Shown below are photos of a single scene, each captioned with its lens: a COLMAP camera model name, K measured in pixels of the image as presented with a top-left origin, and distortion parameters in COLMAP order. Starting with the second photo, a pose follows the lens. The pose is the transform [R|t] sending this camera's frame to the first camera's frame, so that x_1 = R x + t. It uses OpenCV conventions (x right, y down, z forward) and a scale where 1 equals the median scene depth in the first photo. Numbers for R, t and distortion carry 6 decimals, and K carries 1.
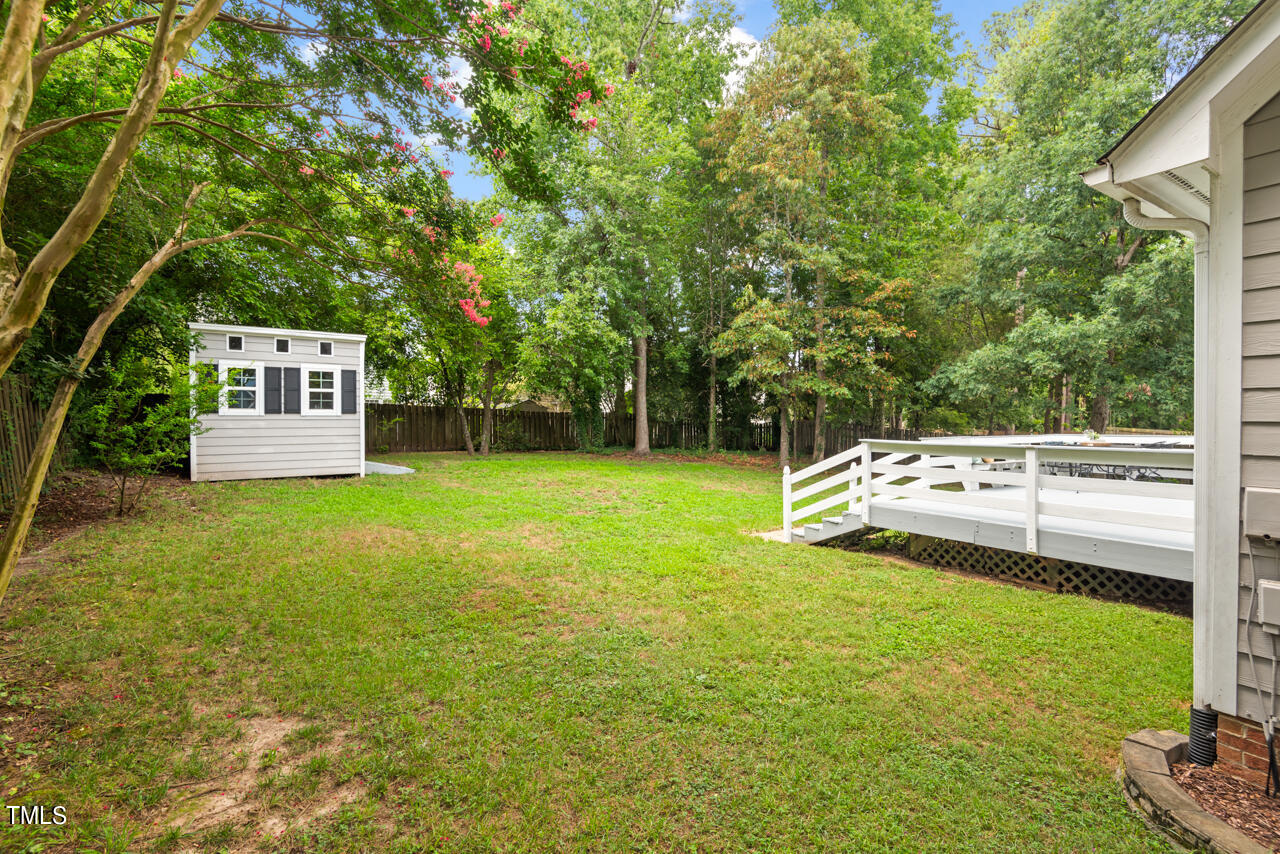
lens RADIAL K [[591.5, 0, 642.5], [0, 591.5, 417.8], [0, 0, 1]] dist [0.046500, -0.029446]
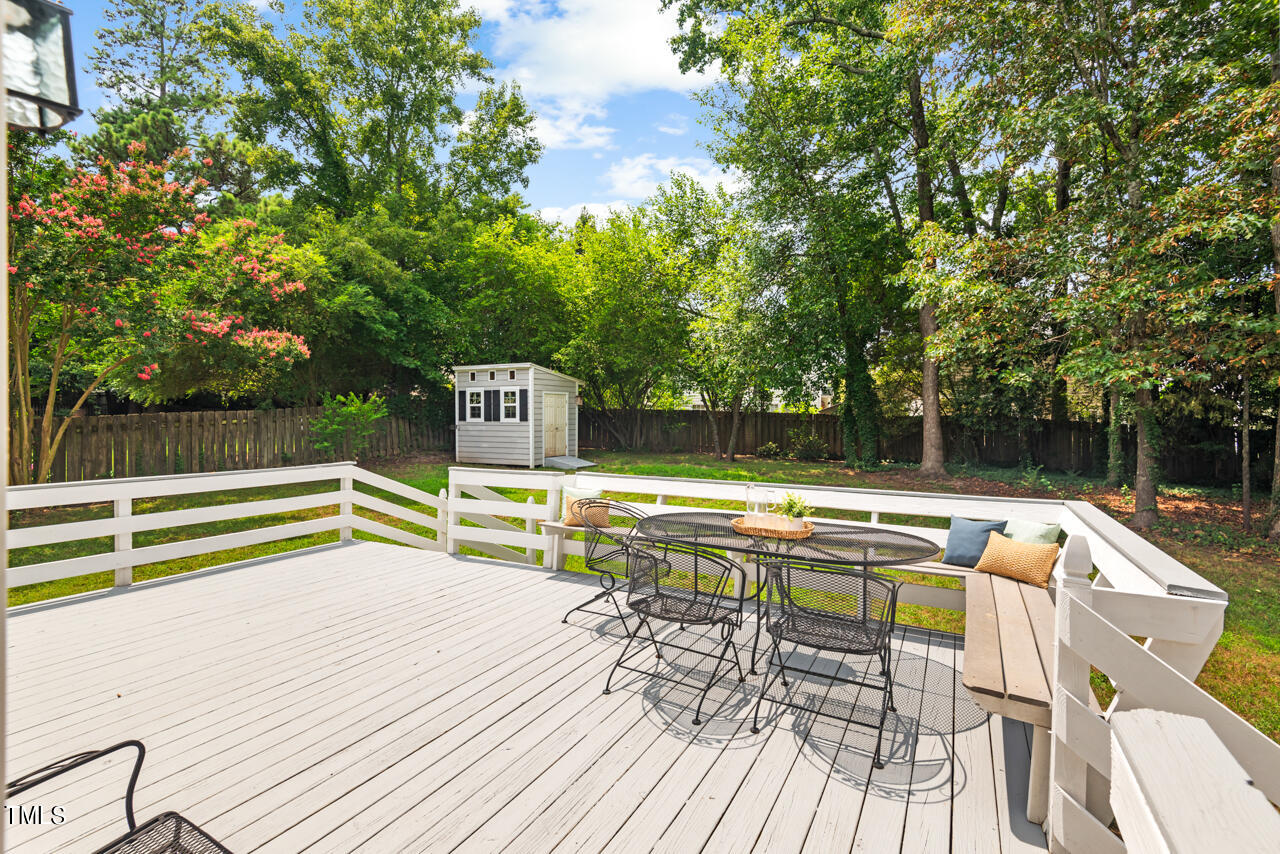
lens RADIAL K [[591.5, 0, 642.5], [0, 591.5, 417.8], [0, 0, 1]] dist [0.046500, -0.029446]
pose [[0.441028, 0.000073, -0.897493, 0.726969], [0.000043, 1.000000, 0.000102, -0.013166], [0.897493, -0.000083, 0.441028, 0.564935]]
